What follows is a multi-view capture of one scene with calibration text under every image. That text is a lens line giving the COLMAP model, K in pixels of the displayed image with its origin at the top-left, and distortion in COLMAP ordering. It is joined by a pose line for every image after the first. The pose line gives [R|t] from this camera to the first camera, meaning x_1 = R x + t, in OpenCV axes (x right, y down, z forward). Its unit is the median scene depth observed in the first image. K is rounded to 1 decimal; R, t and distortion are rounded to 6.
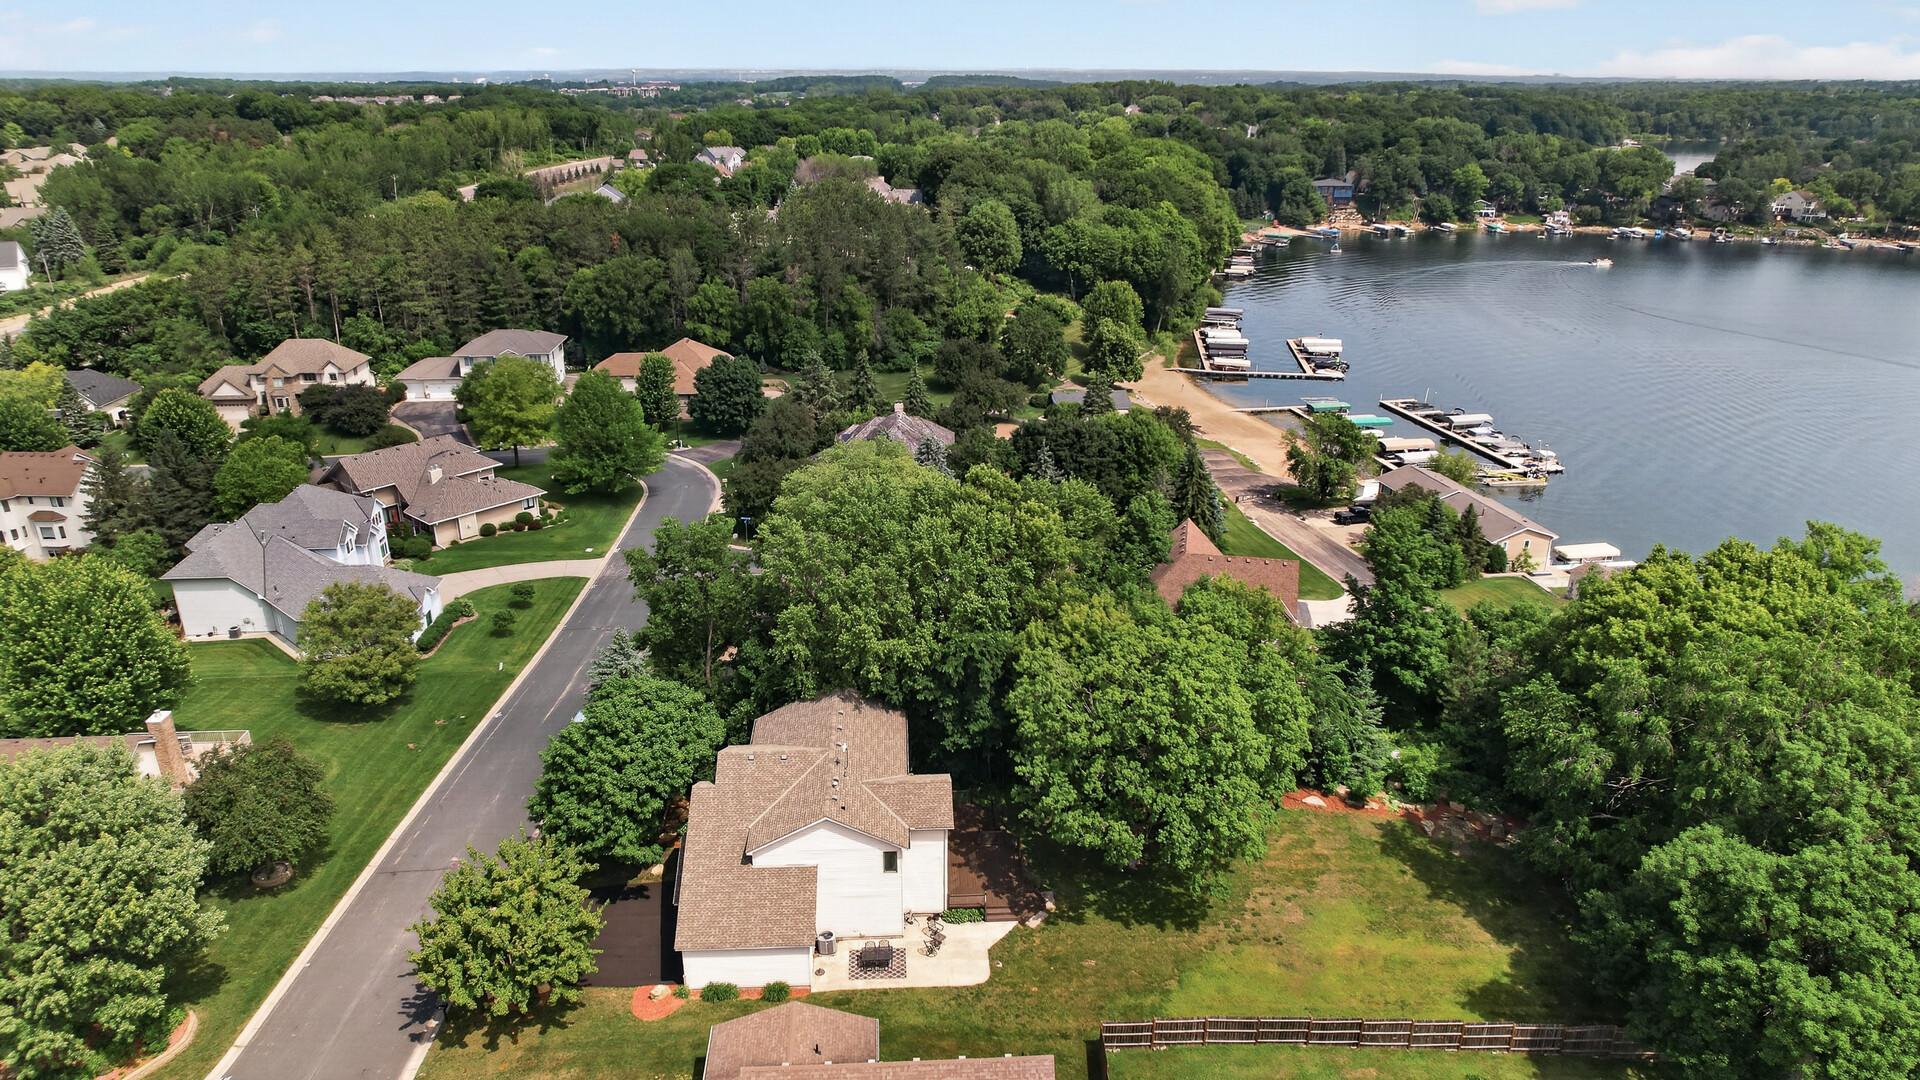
lens RADIAL K [[1219.5, 0, 968.6], [0, 1219.5, 556.8], [0, 0, 1]] dist [-0.073978, 0.061056]
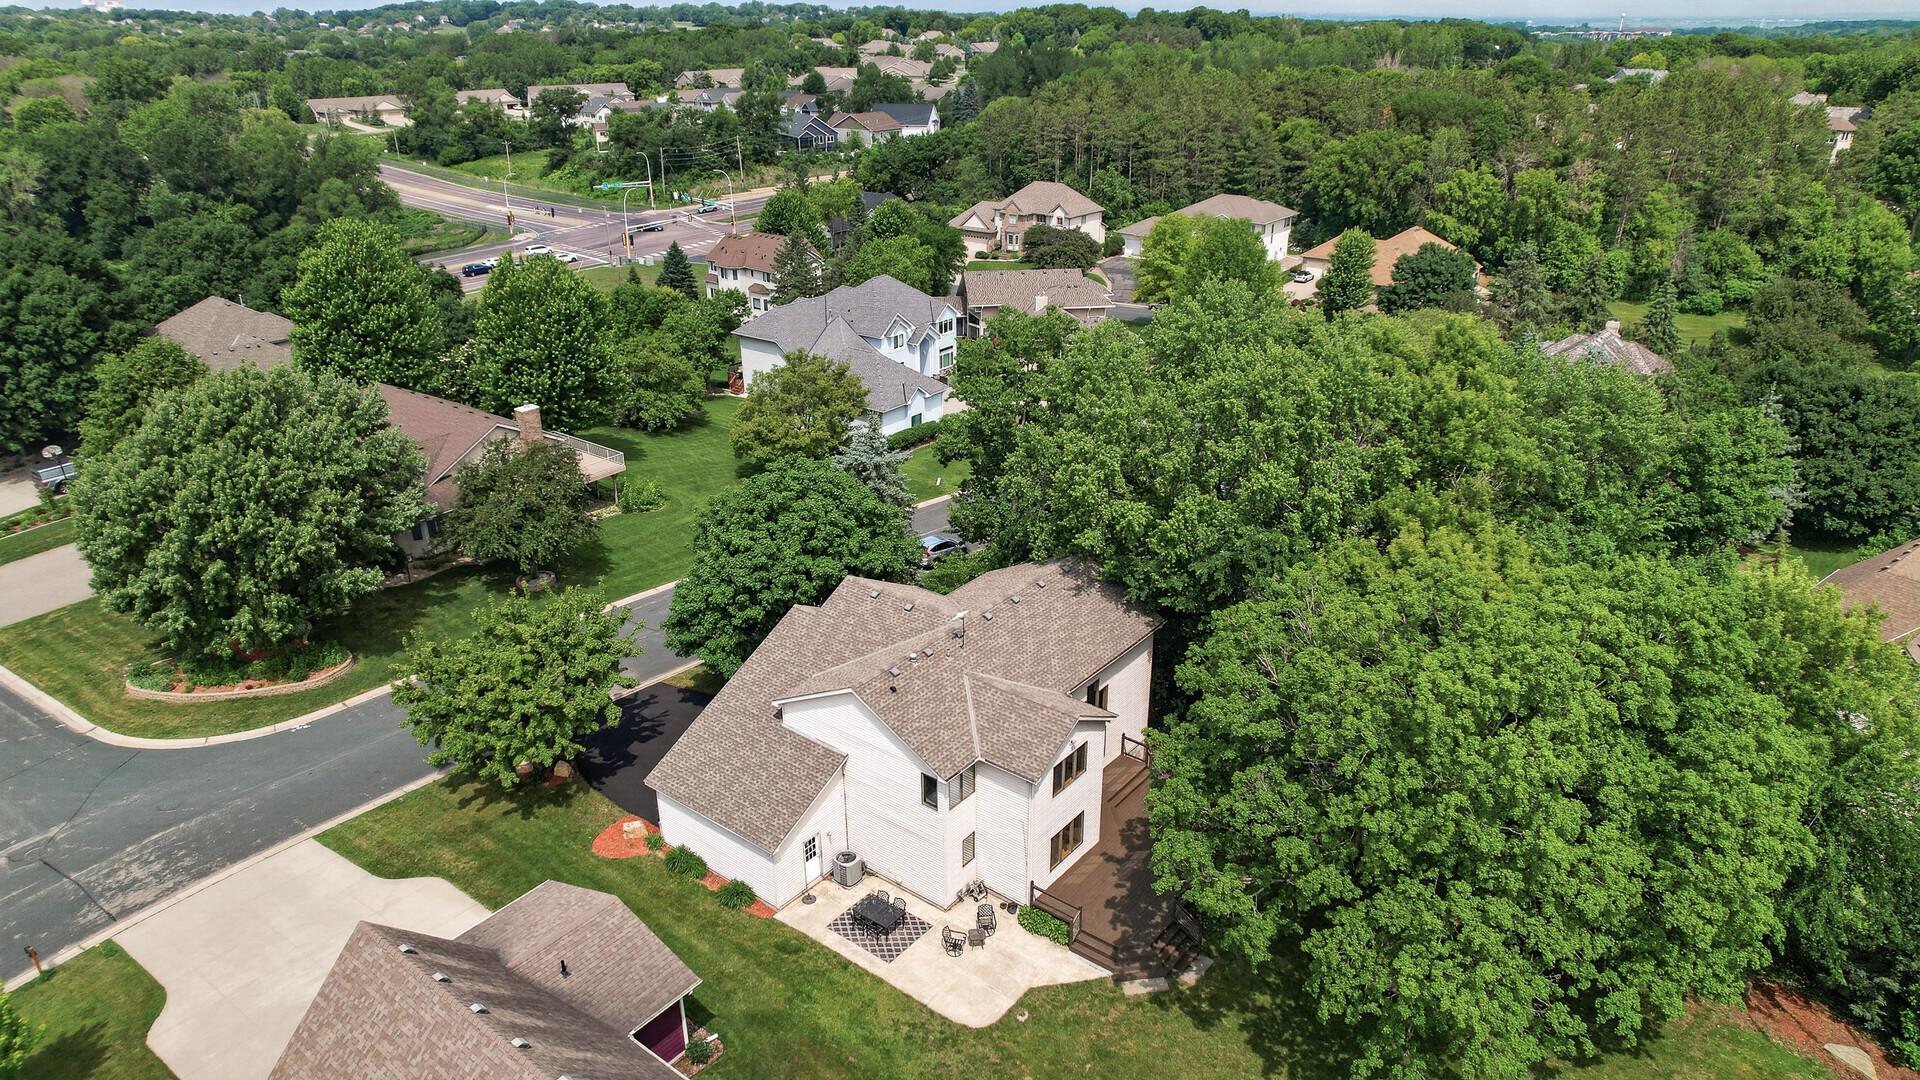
lens RADIAL K [[1219.5, 0, 979.0], [0, 1219.5, 550.6], [0, 0, 1]] dist [-0.073978, 0.061056]
pose [[0.753585, 0.264321, -0.601867, 0.144580], [-0.244021, 0.962658, 0.117235, 0.019339], [0.610379, 0.058522, 0.789945, 0.223572]]
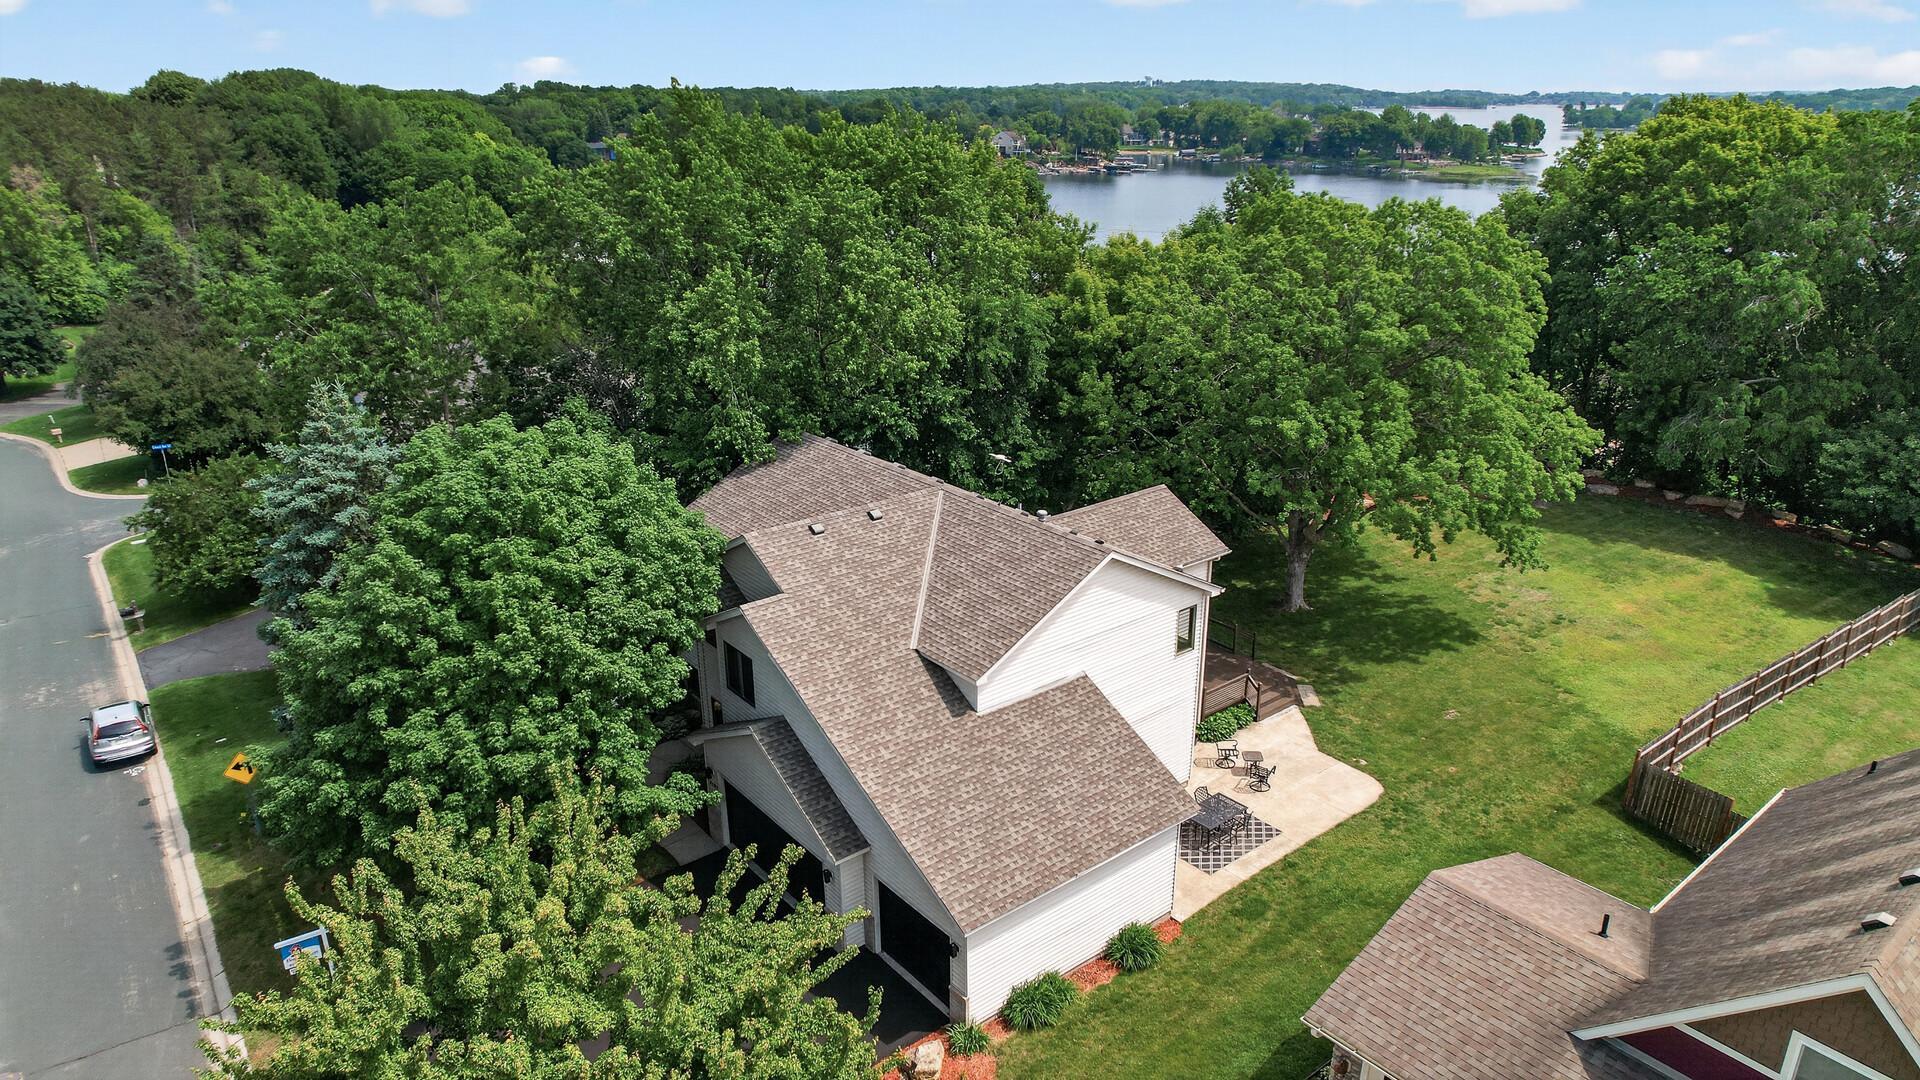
lens RADIAL K [[1219.5, 0, 973.5], [0, 1219.5, 540.7], [0, 0, 1]] dist [-0.073978, 0.061056]
pose [[0.815395, -0.211054, 0.539062, -0.184267], [0.222228, 0.973948, 0.045175, 0.078712], [-0.534552, 0.082960, 0.841054, 0.281923]]
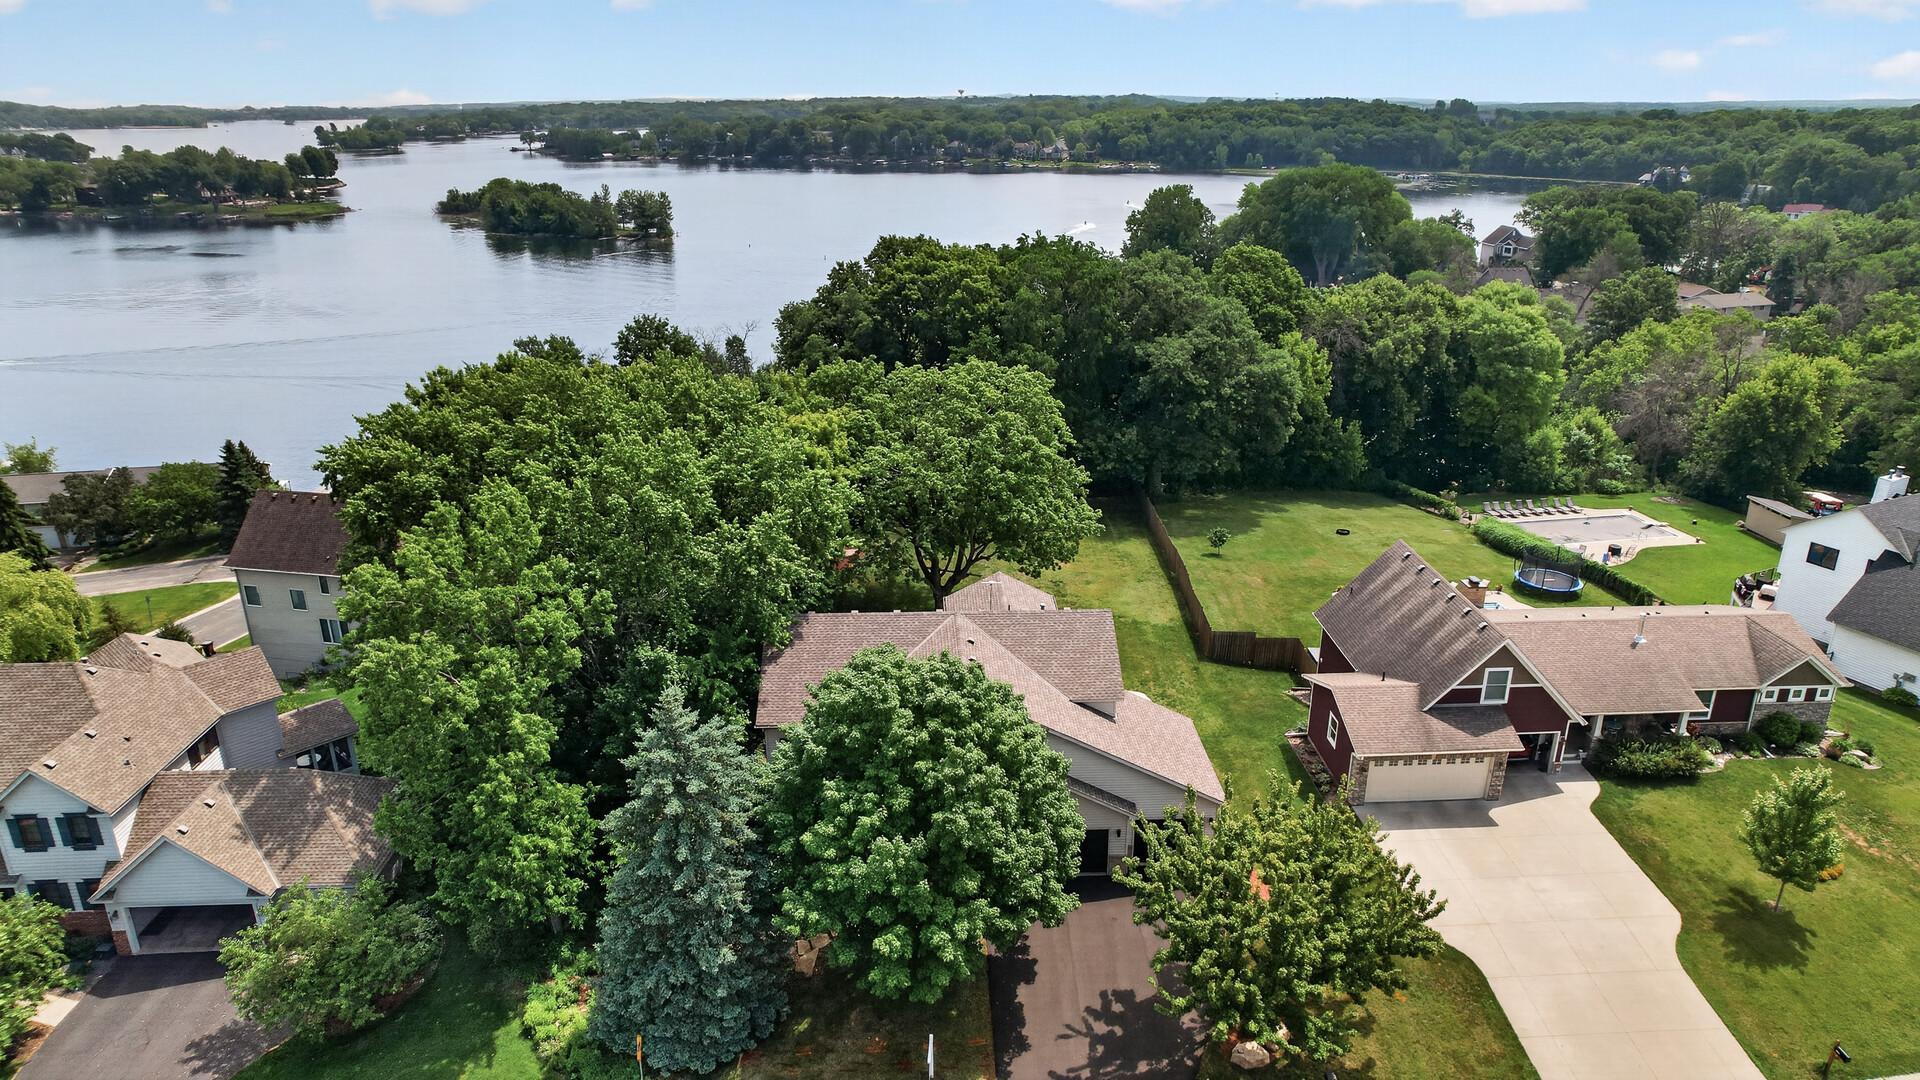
lens RADIAL K [[1219.5, 0, 962.1], [0, 1219.5, 551.9], [0, 0, 1]] dist [-0.073978, 0.061056]
pose [[0.030443, -0.356396, 0.933839, -0.399471], [0.372521, 0.871008, 0.320272, -0.059072], [-0.927524, 0.338124, 0.159281, 0.424882]]
